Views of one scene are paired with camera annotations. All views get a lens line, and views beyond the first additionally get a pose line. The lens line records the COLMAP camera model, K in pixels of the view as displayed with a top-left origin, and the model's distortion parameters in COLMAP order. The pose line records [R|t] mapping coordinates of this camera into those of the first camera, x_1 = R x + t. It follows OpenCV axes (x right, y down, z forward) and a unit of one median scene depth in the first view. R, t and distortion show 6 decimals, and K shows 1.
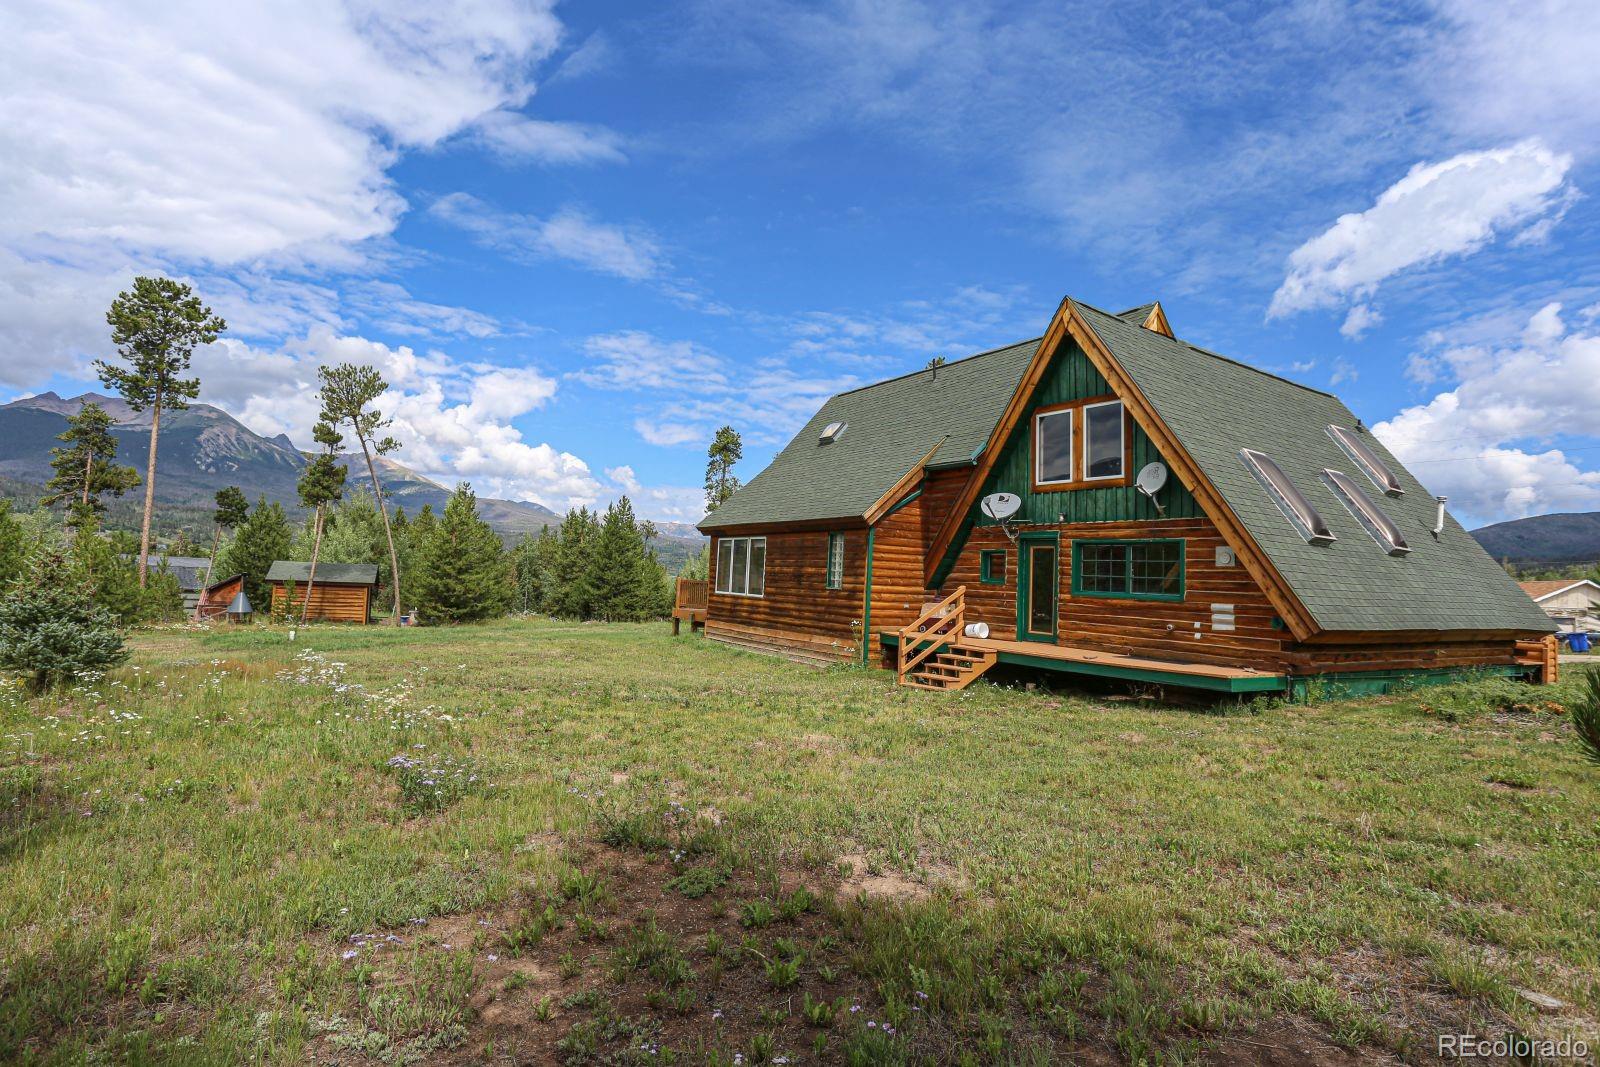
lens RADIAL K [[816.7, 0, 797.2], [0, 816.7, 536.3], [0, 0, 1]] dist [-0.073334, 0.037720]
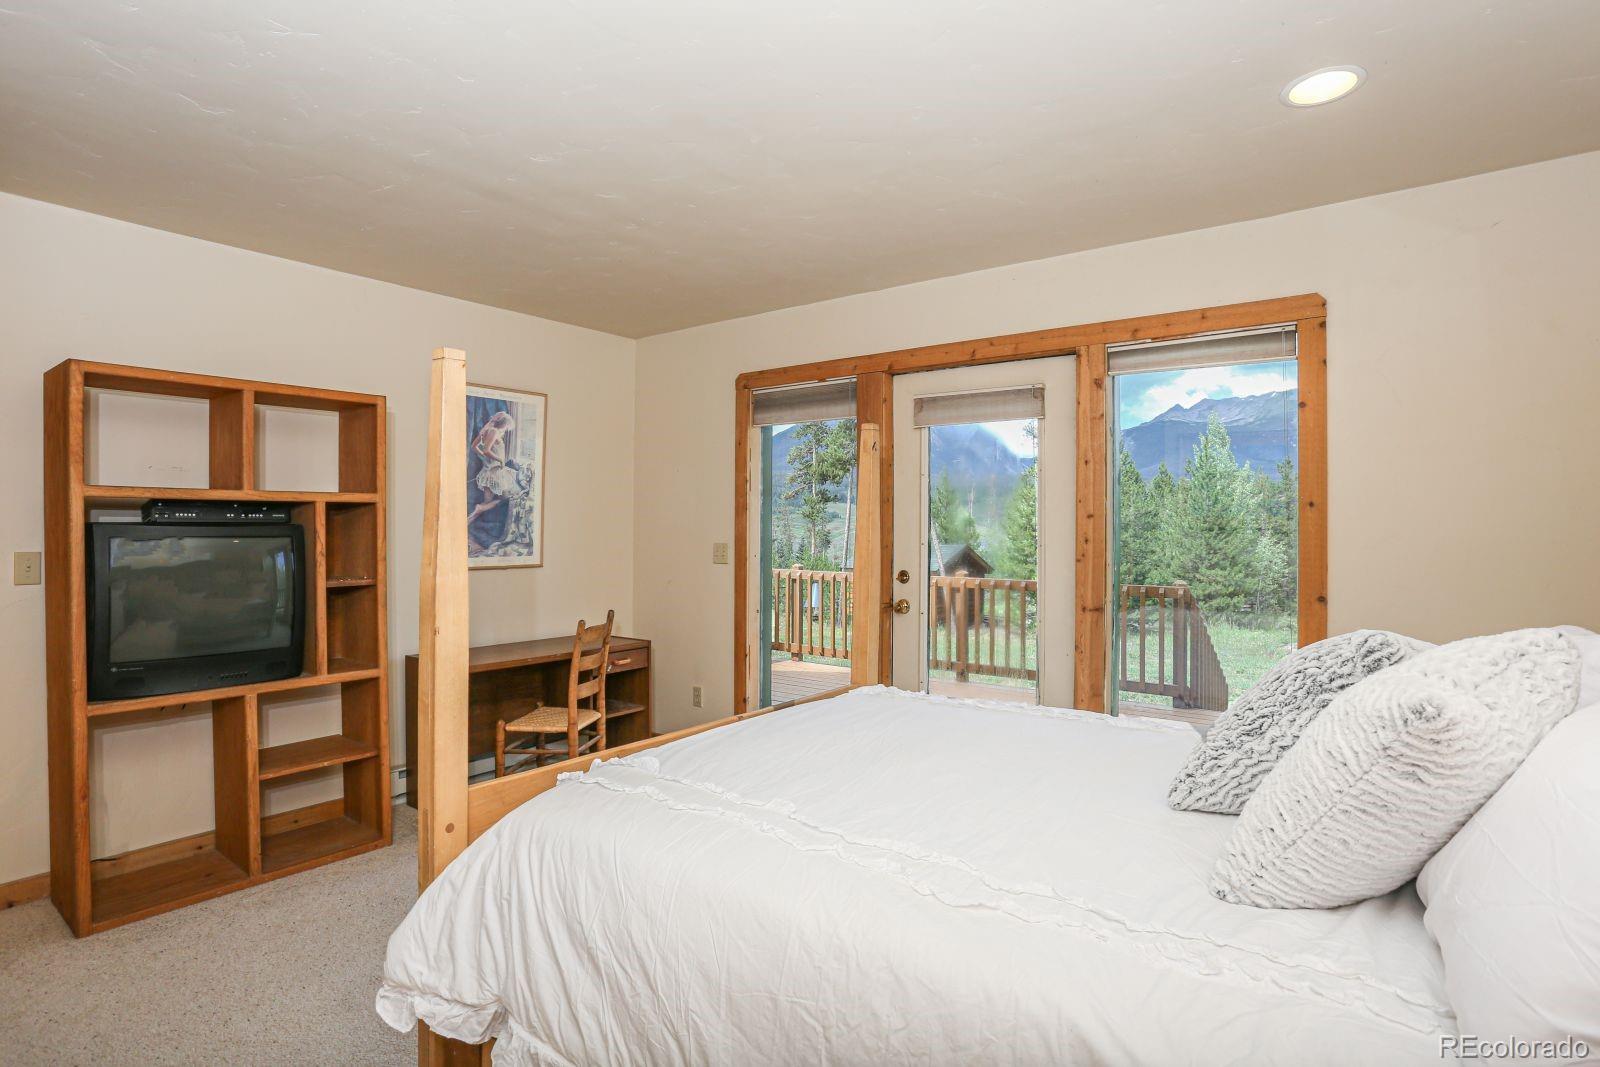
lens RADIAL K [[814.9, 0, 797.8], [0, 814.9, 535.4], [0, 0, 1]] dist [-0.072769, 0.035884]
pose [[0.343011, -0.036416, -0.938625, 0.080450], [0.062814, 0.997901, -0.015761, 0.022099], [0.937229, -0.053553, 0.344579, 0.452976]]
